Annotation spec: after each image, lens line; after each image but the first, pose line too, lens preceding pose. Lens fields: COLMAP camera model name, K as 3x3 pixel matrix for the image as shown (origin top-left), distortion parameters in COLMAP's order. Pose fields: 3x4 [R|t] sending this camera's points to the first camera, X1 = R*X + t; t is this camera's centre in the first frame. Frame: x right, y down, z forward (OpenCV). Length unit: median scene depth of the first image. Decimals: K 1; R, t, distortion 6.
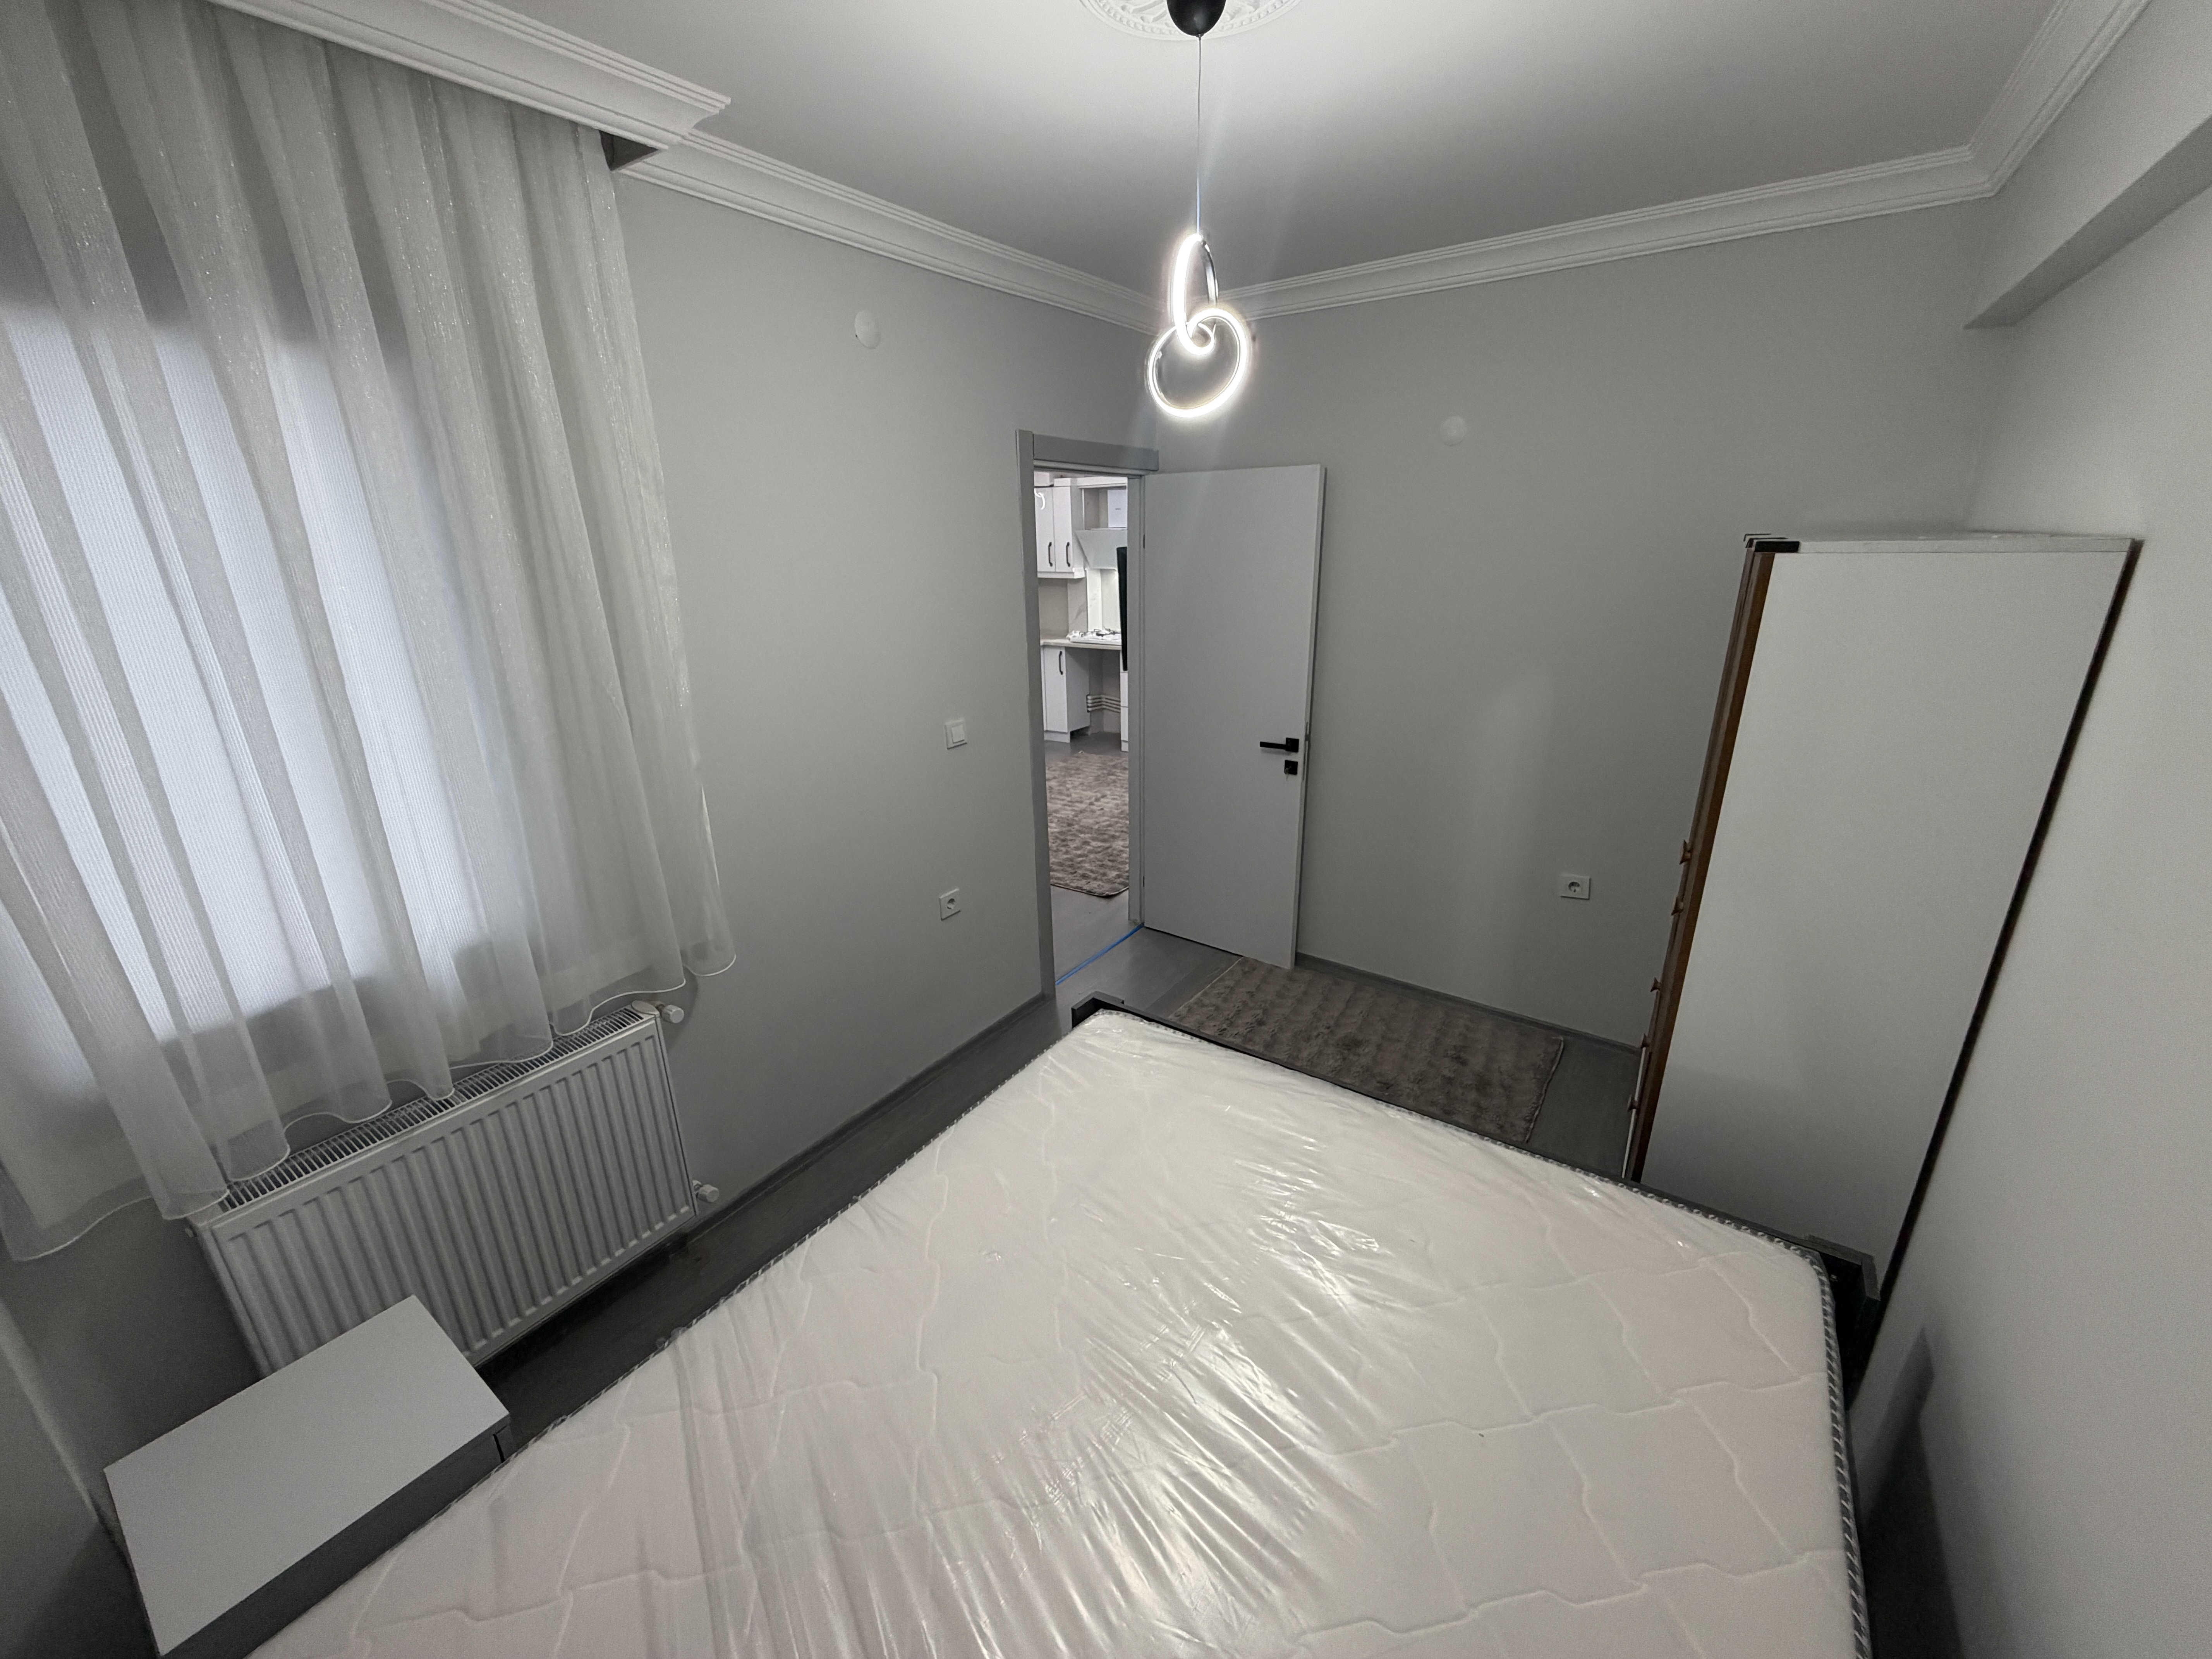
lens RADIAL K [[881.4, 0, 1100.0], [0, 881.4, 827.4], [0, 0, 1]] dist [0.000007, 0.000323]
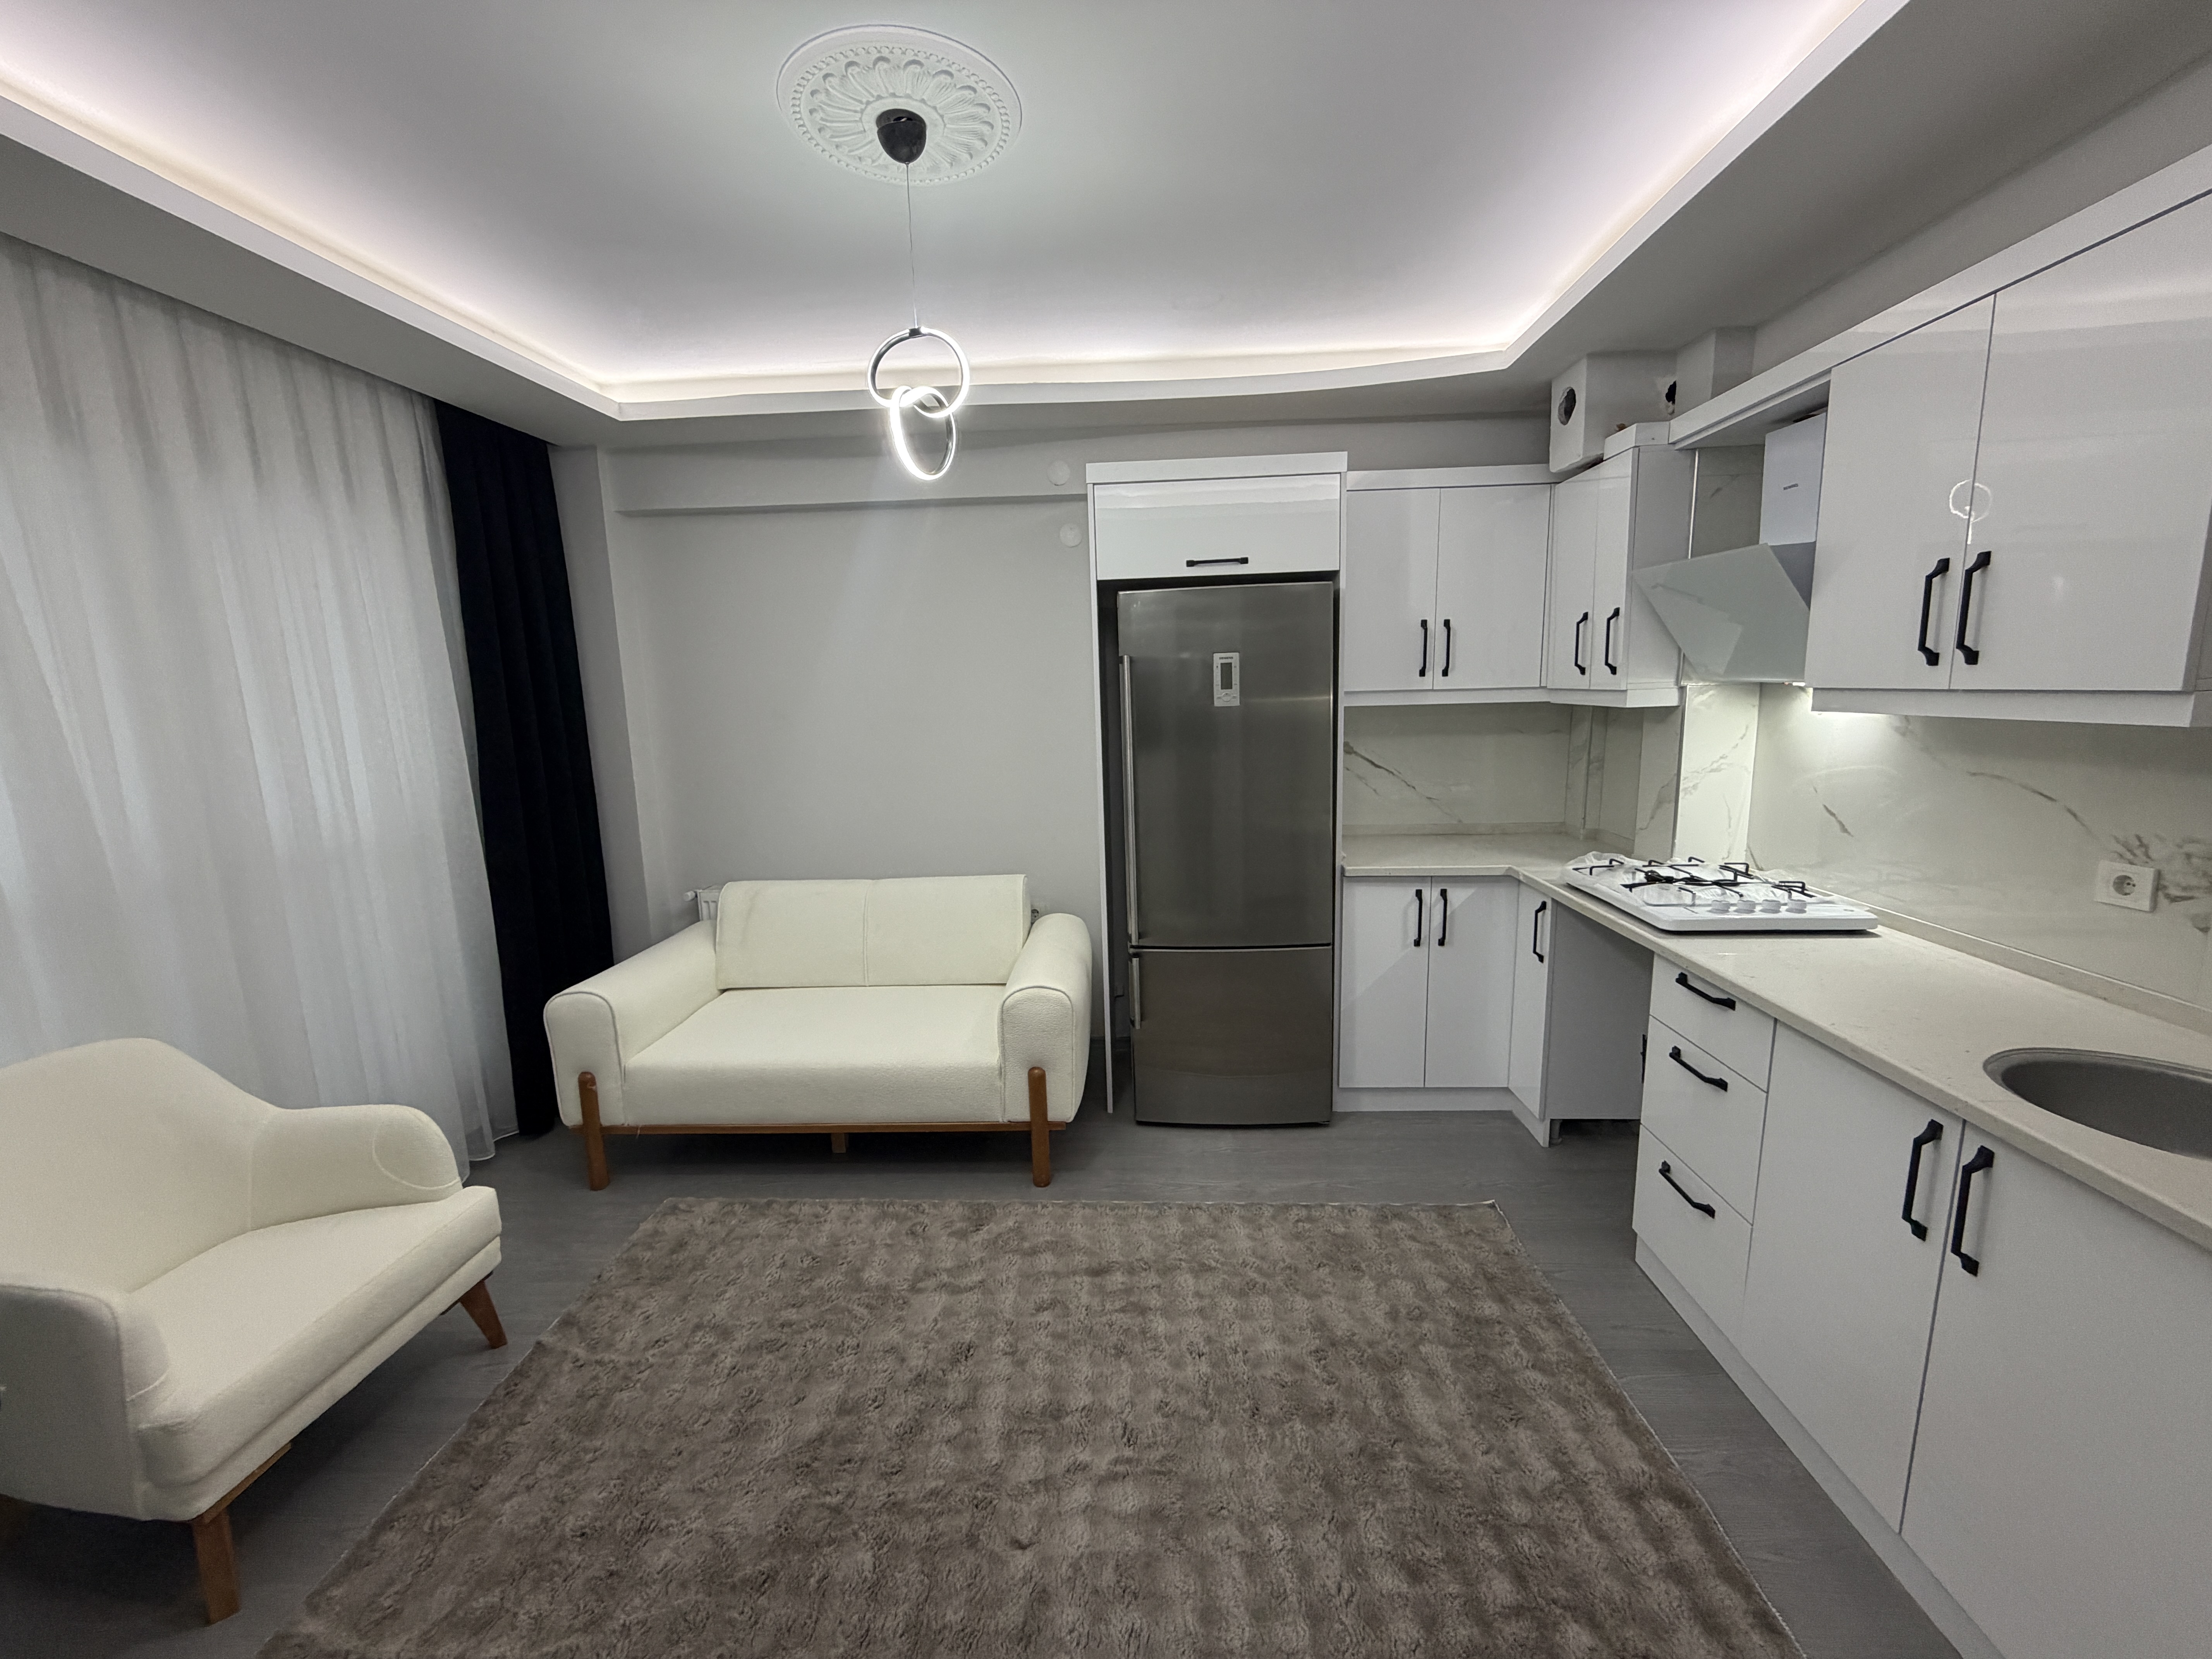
lens RADIAL K [[880.8, 0, 1099.6], [0, 880.8, 829.8], [0, 0, 1]] dist [0.000623, -0.000061]
pose [[0.525893, 0.145445, -0.838023, 0.159656], [-0.257220, 0.966332, 0.006299, -0.183708], [0.810725, 0.212244, 0.545598, 0.648408]]
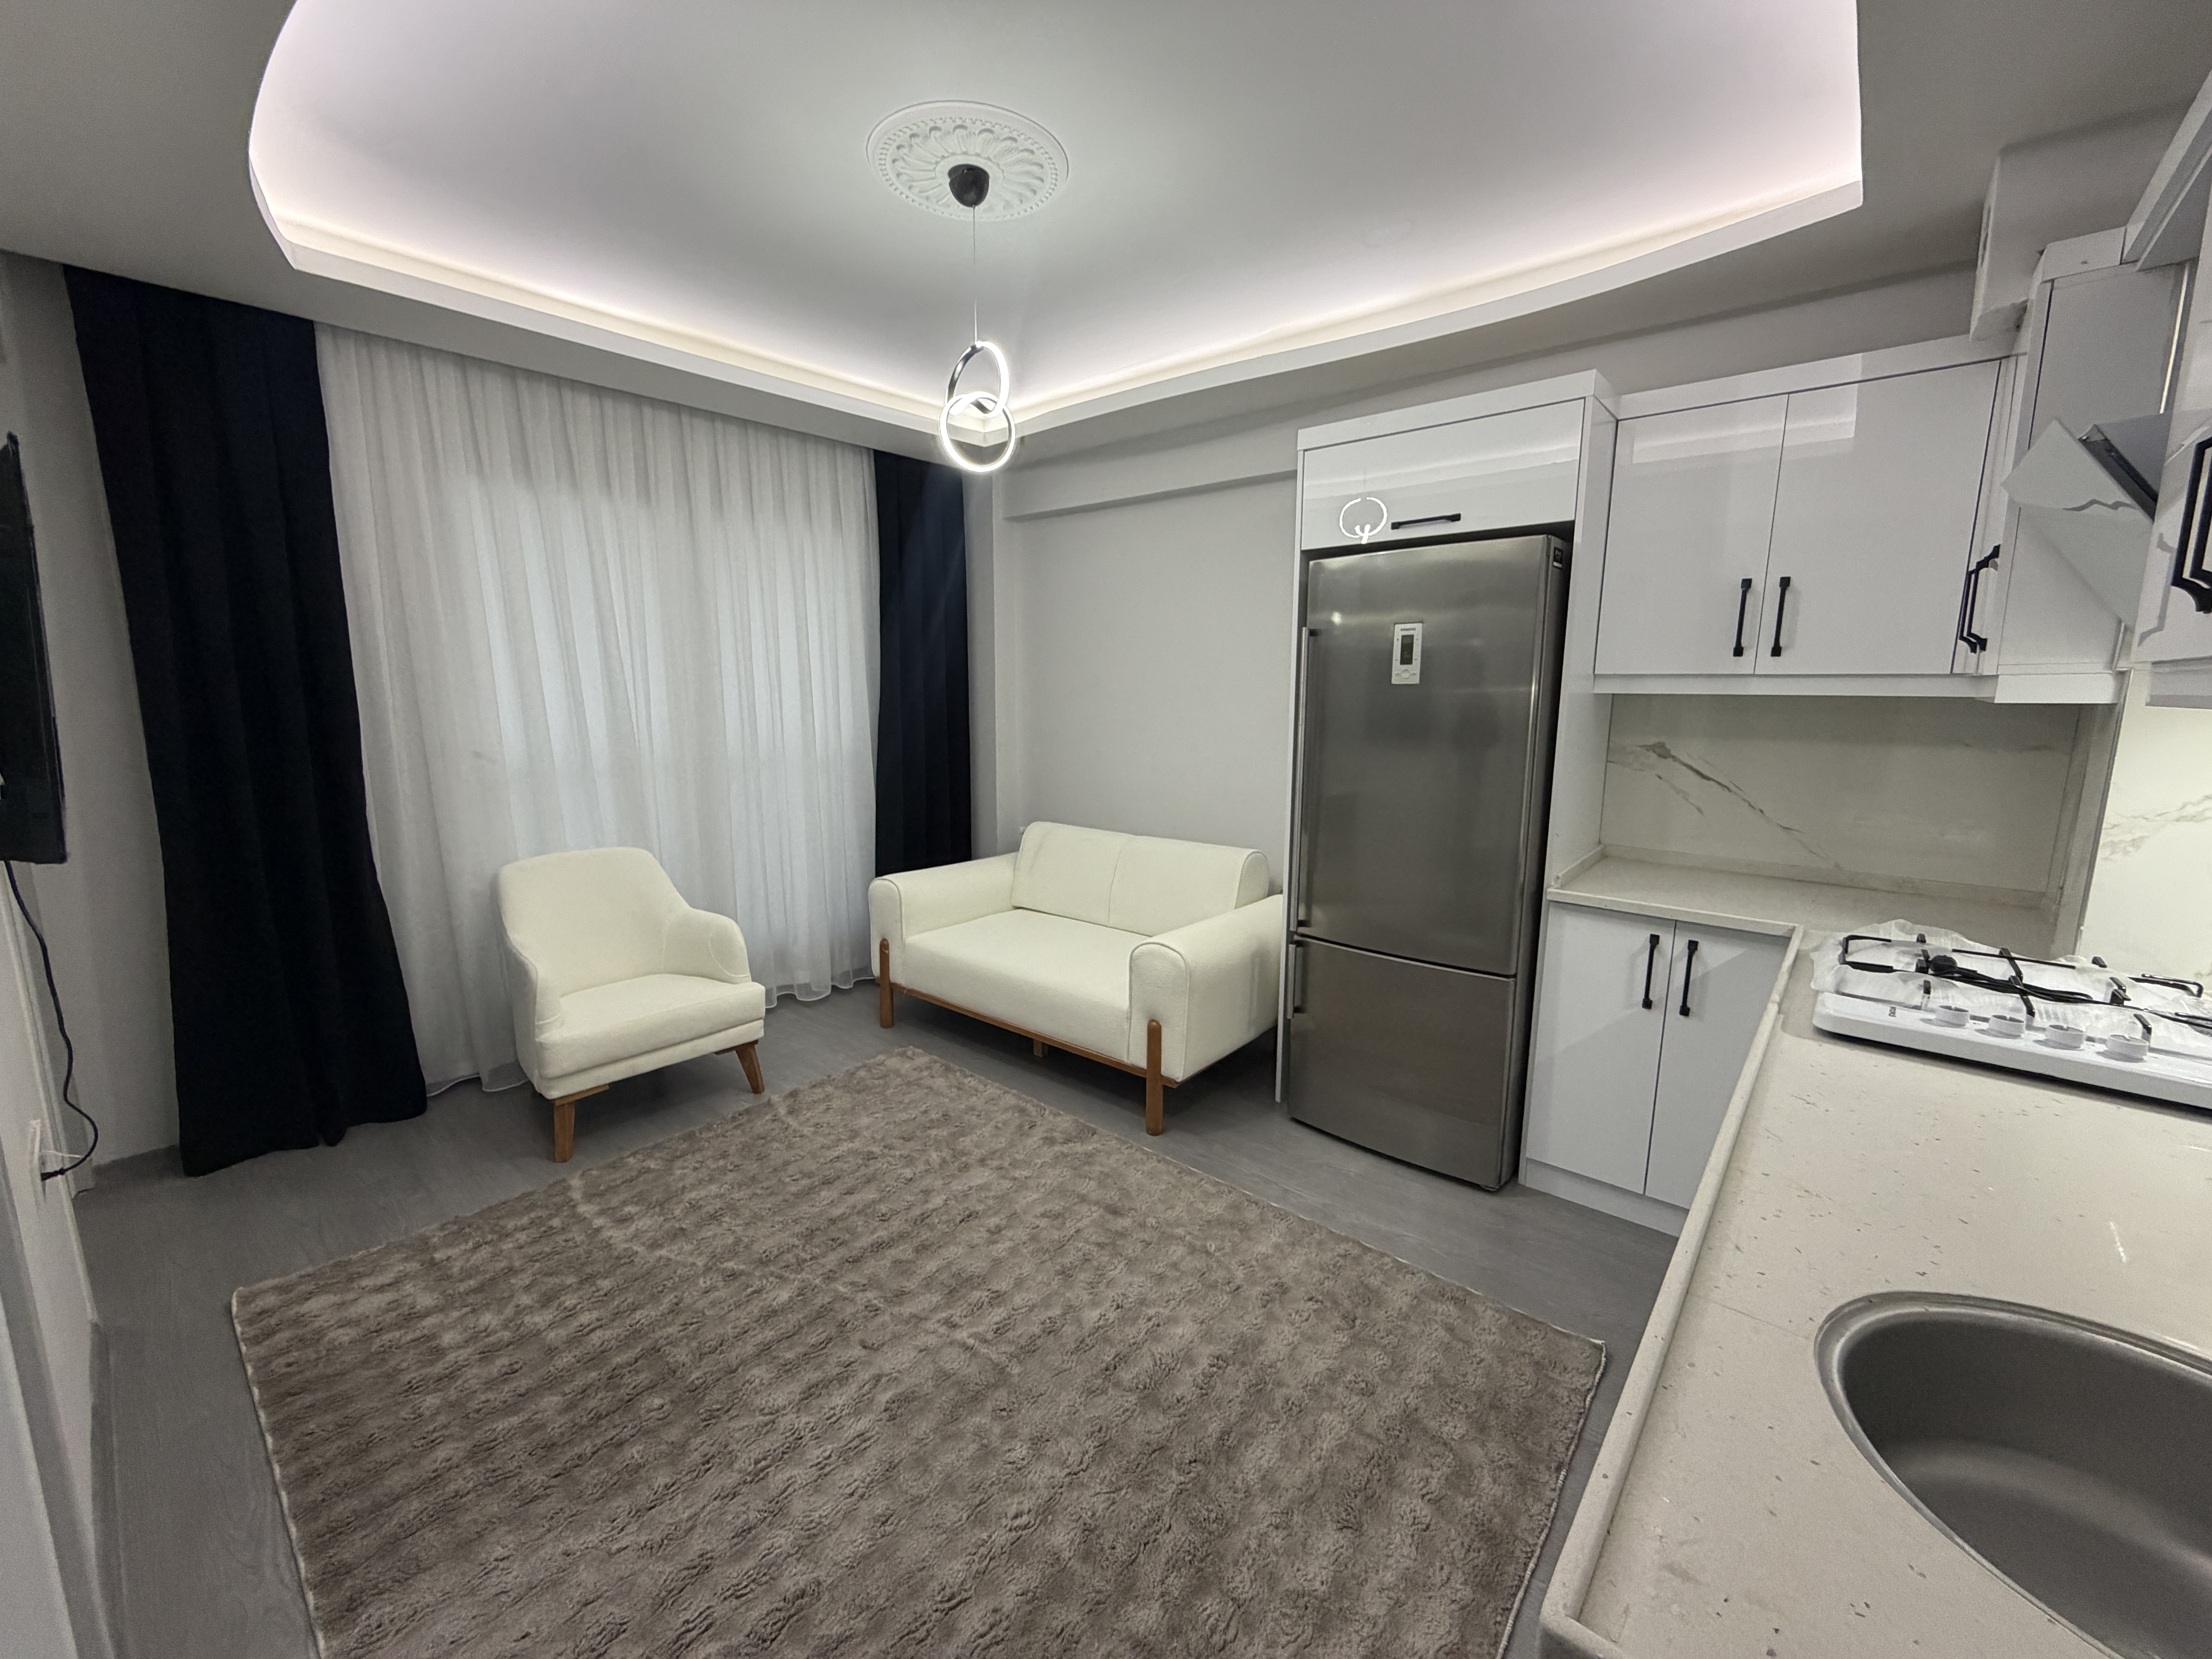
lens RADIAL K [[881.3, 0, 1099.8], [0, 881.3, 830.3], [0, 0, 1]] dist [0.000214, -0.000033]
pose [[-0.102901, 0.183182, -0.977679, 0.214432], [-0.321114, 0.924152, 0.206950, -0.226043], [0.941433, 0.335242, -0.036274, 0.804477]]
